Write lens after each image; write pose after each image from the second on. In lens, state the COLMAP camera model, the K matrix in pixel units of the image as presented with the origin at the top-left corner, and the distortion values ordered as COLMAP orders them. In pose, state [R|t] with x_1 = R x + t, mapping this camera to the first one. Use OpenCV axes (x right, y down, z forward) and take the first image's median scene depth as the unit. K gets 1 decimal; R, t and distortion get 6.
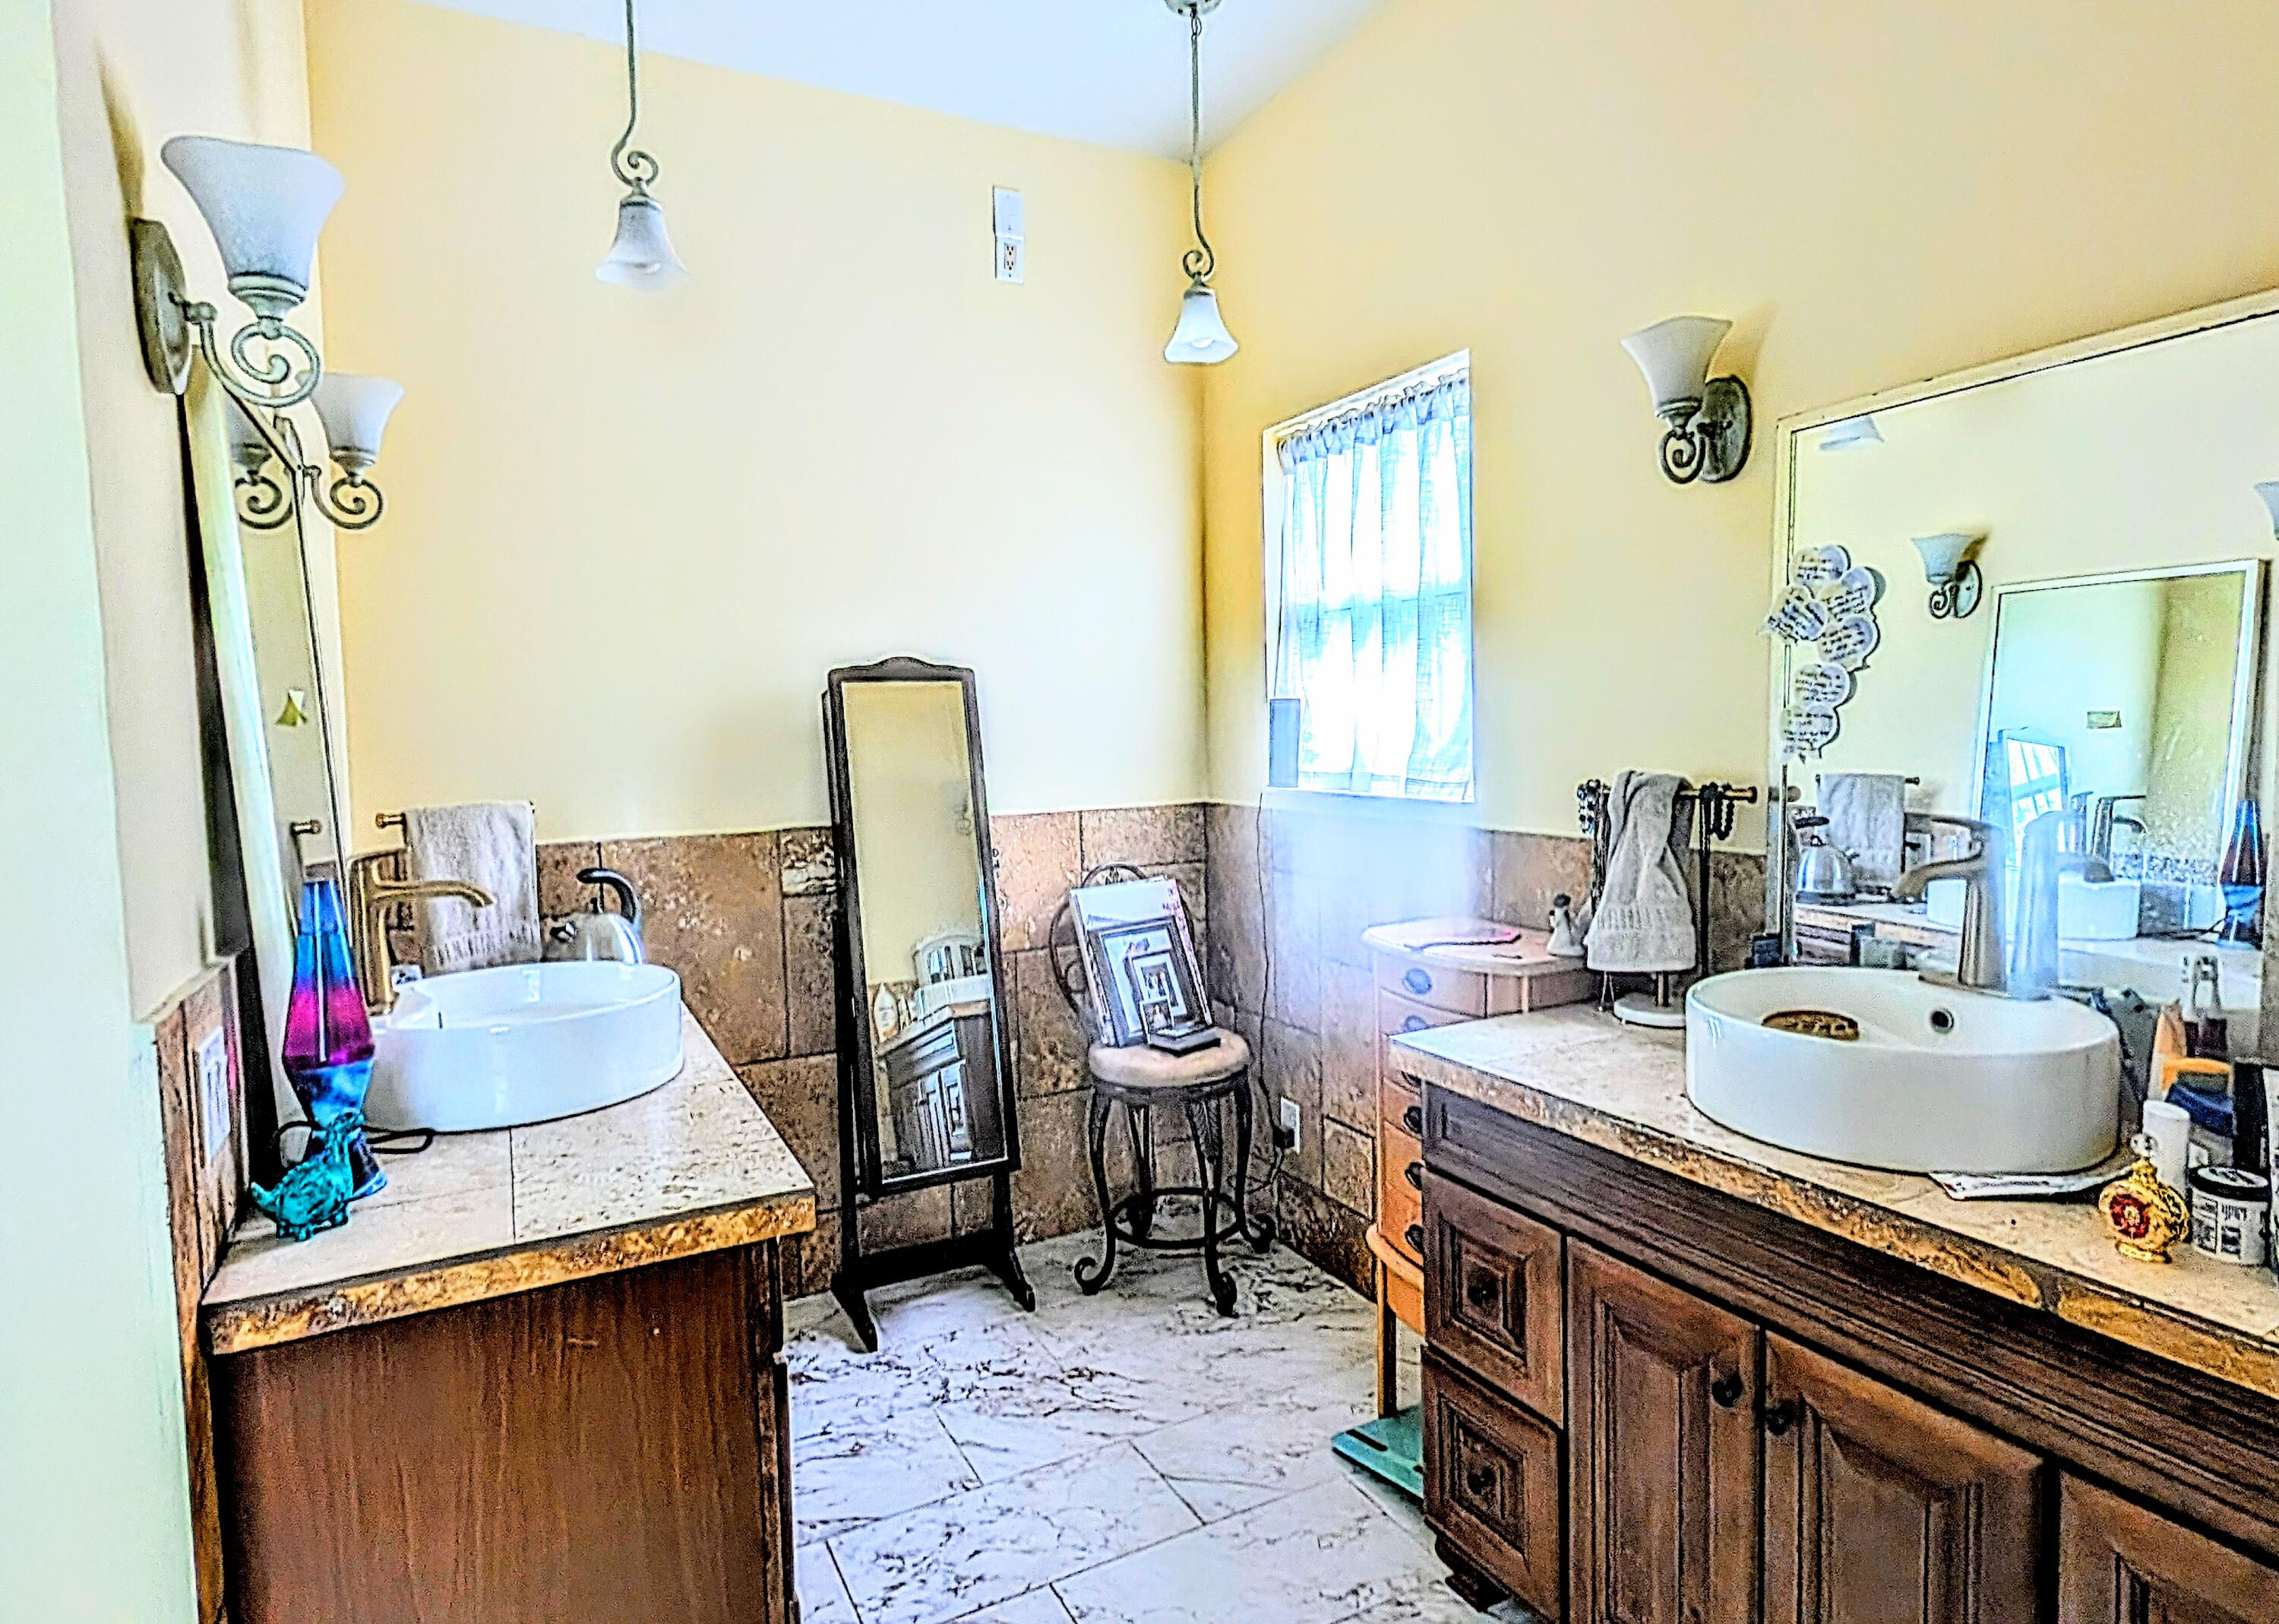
lens RADIAL K [[1233.9, 0, 1139.5], [0, 1233.9, 812.0], [0, 0, 1]] dist [0.001598, 0.001607]
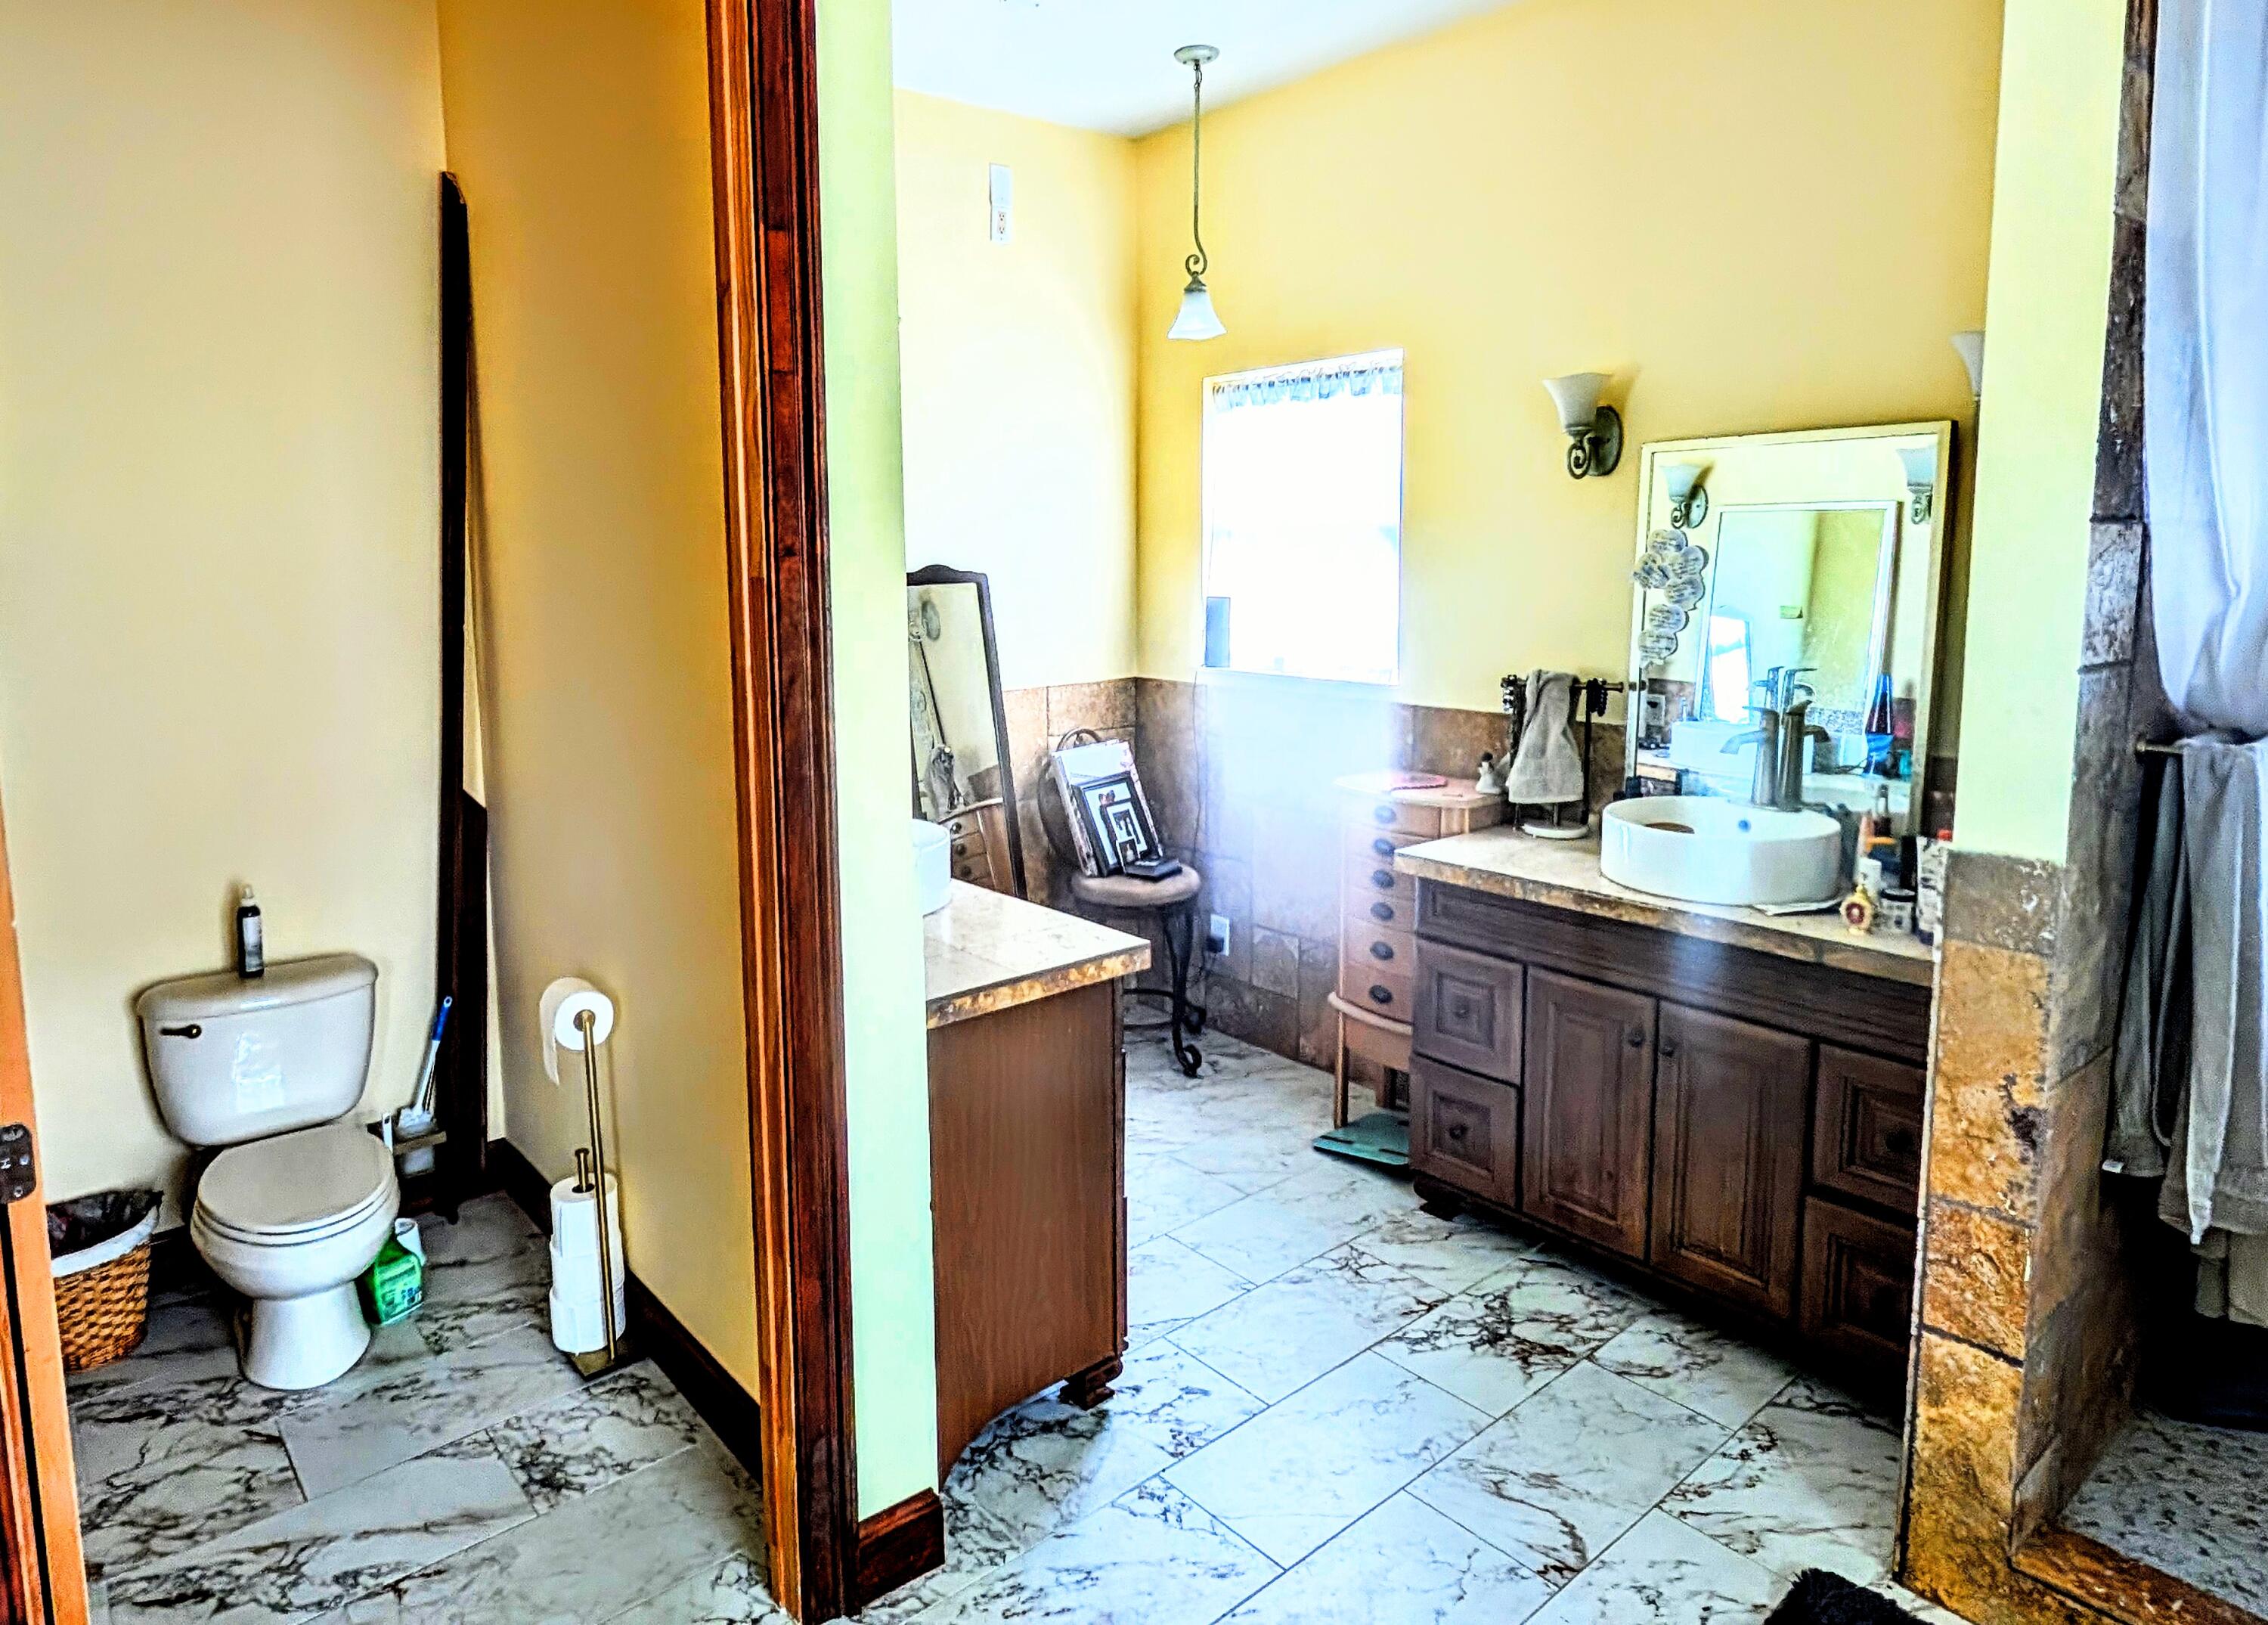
lens RADIAL K [[1346.8, 0, 1041.7], [0, 1346.8, 735.6], [0, 0, 1]] dist [0.000853, -0.001024]
pose [[0.981751, -0.015680, 0.189522, -0.496614], [0.004102, 0.998109, 0.061327, -0.055459], [-0.190125, -0.059430, 0.979959, -0.479954]]
